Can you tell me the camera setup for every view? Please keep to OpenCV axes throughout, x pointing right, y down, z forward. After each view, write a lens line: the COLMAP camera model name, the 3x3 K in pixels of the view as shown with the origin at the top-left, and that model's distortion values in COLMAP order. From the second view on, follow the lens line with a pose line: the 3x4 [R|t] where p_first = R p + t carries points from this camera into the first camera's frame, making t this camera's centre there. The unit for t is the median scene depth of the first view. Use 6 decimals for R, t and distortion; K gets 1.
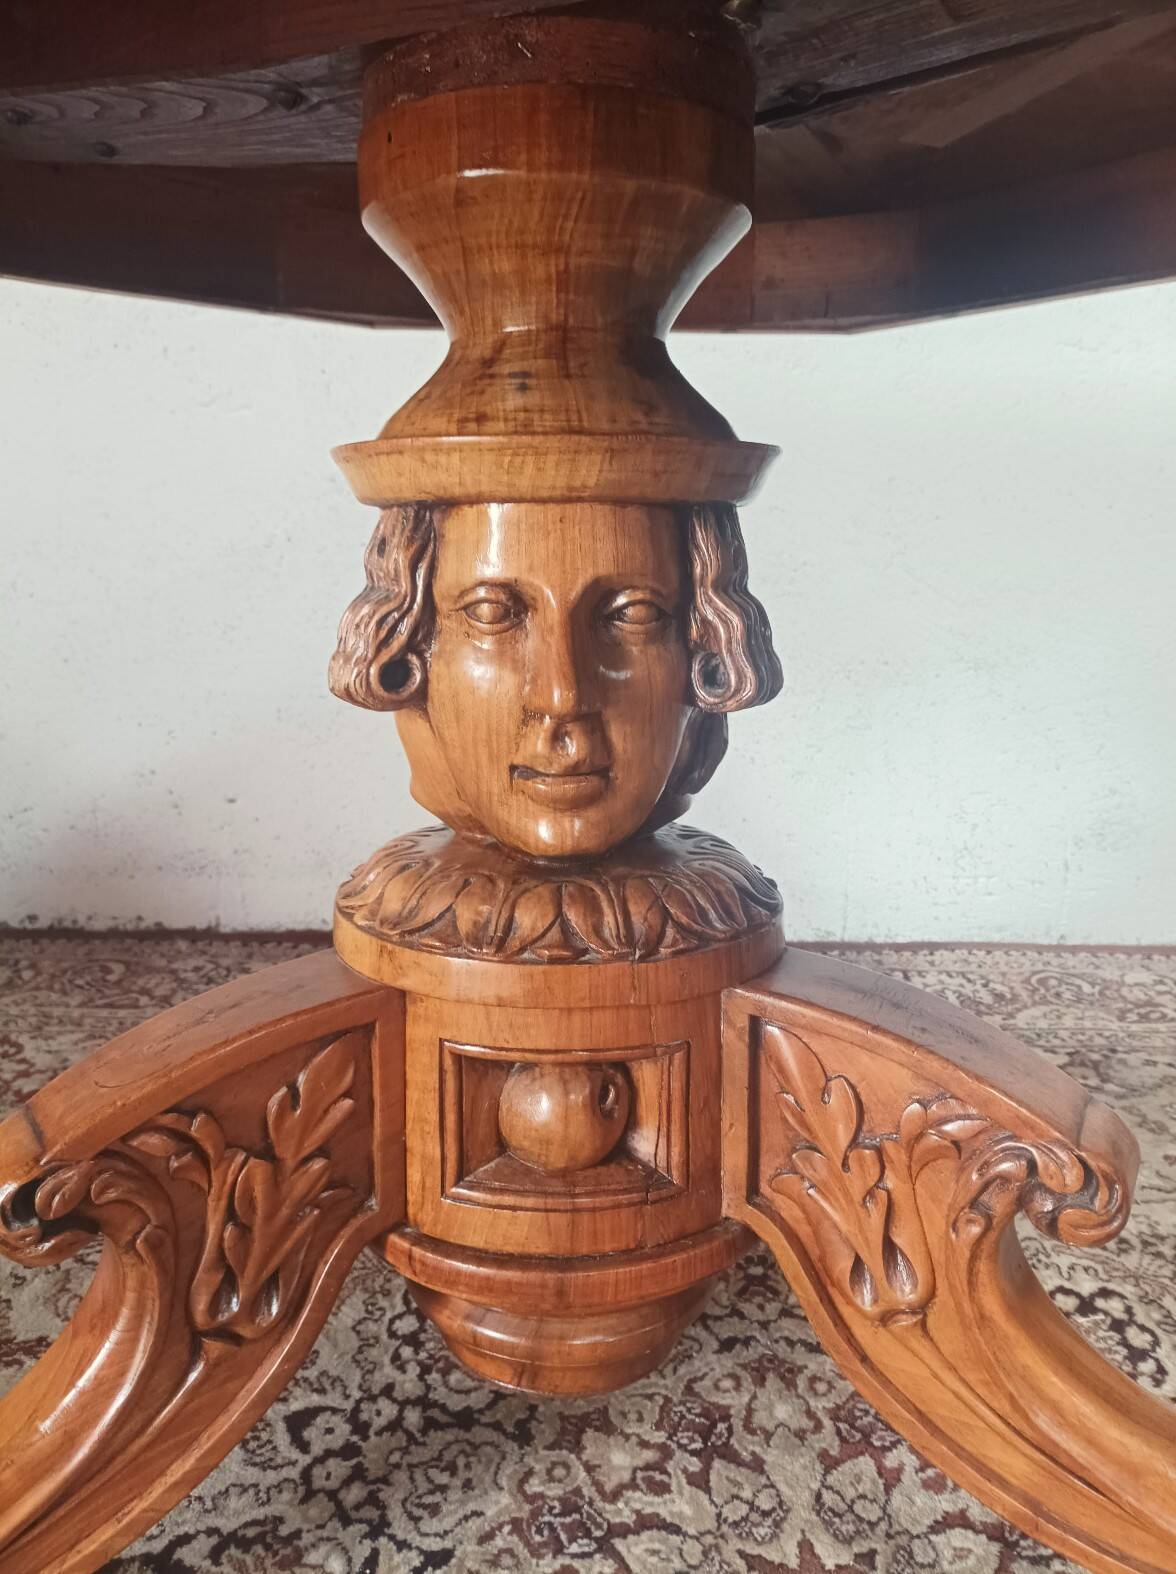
lens RADIAL K [[1167.8, 0, 583.7], [0, 1167.8, 797.1], [0, 0, 1]] dist [0.004818, -0.004664]
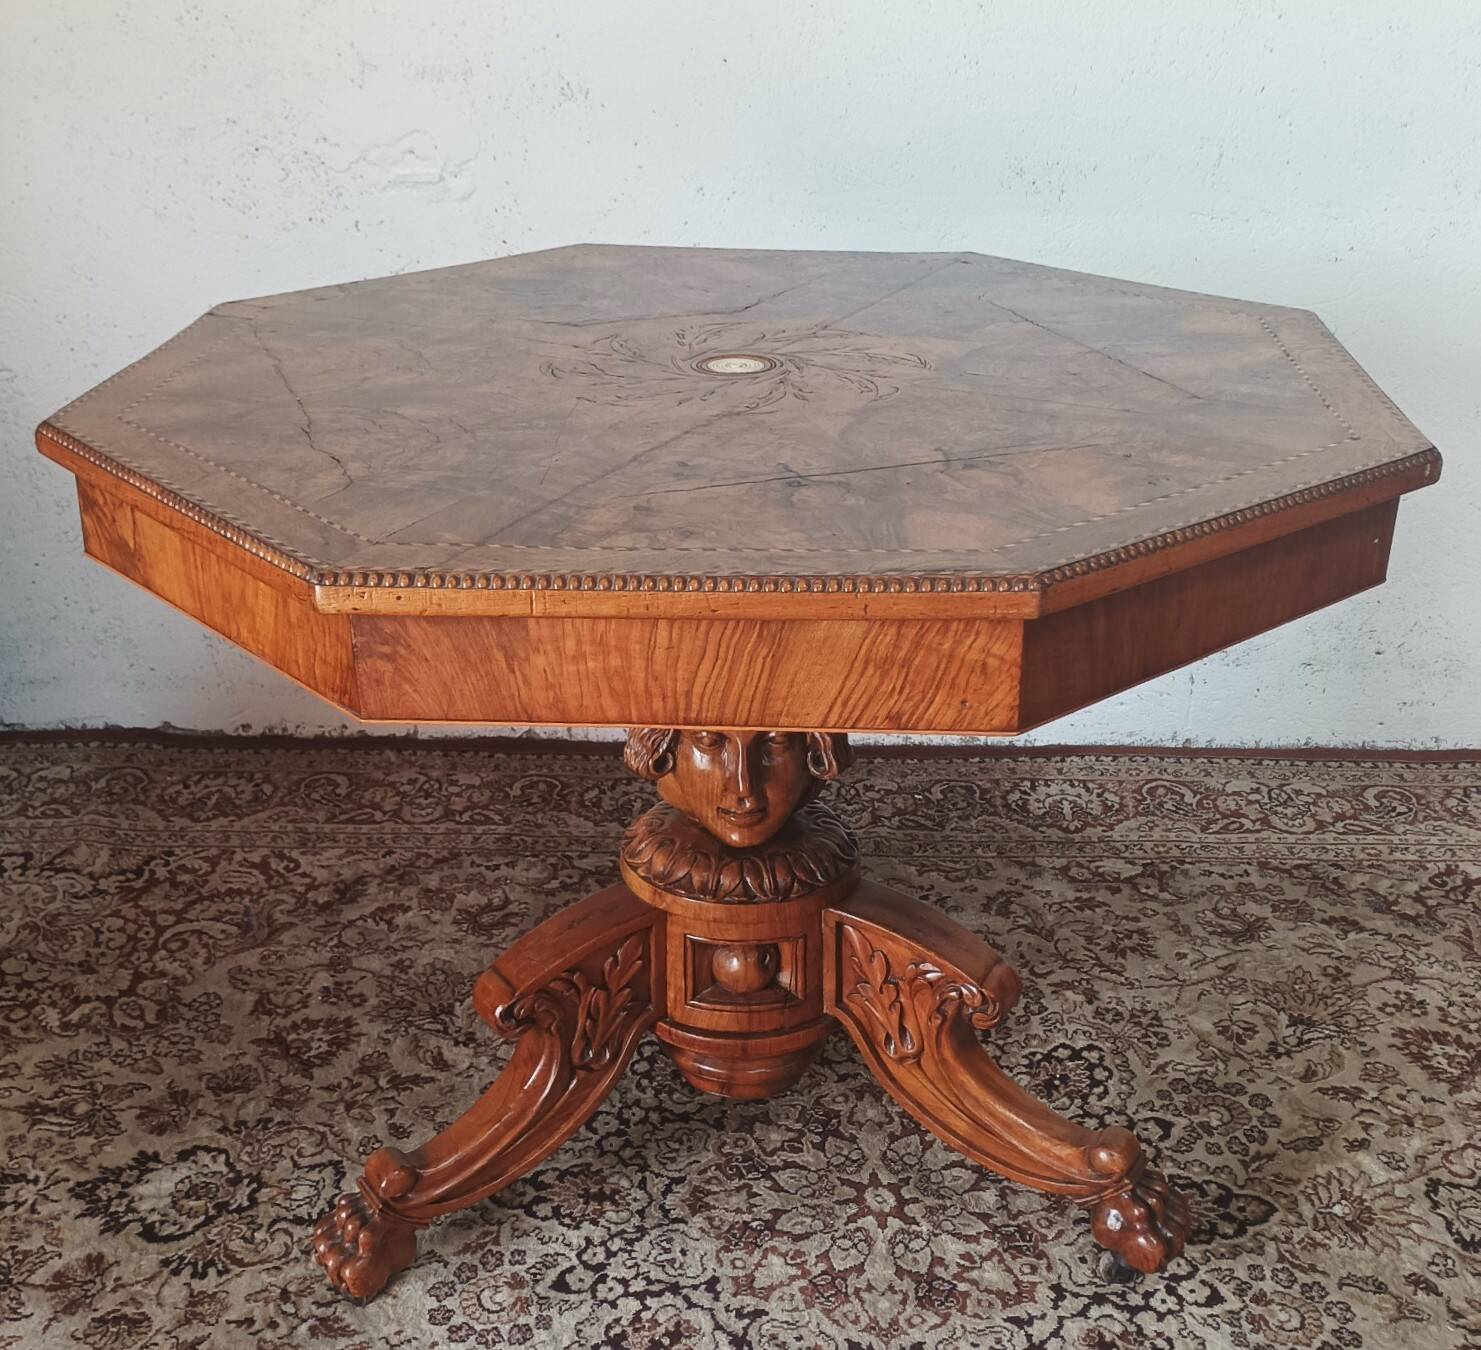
lens RADIAL K [[1696.9, 0, 706.4], [0, 1696.9, 720.5], [0, 0, 1]] dist [0.018925, 0.000000]
pose [[0.999722, -0.006017, -0.022819, -0.010546], [0.010730, 0.977110, 0.212463, -0.599902], [0.021018, -0.212649, 0.976903, -1.388811]]
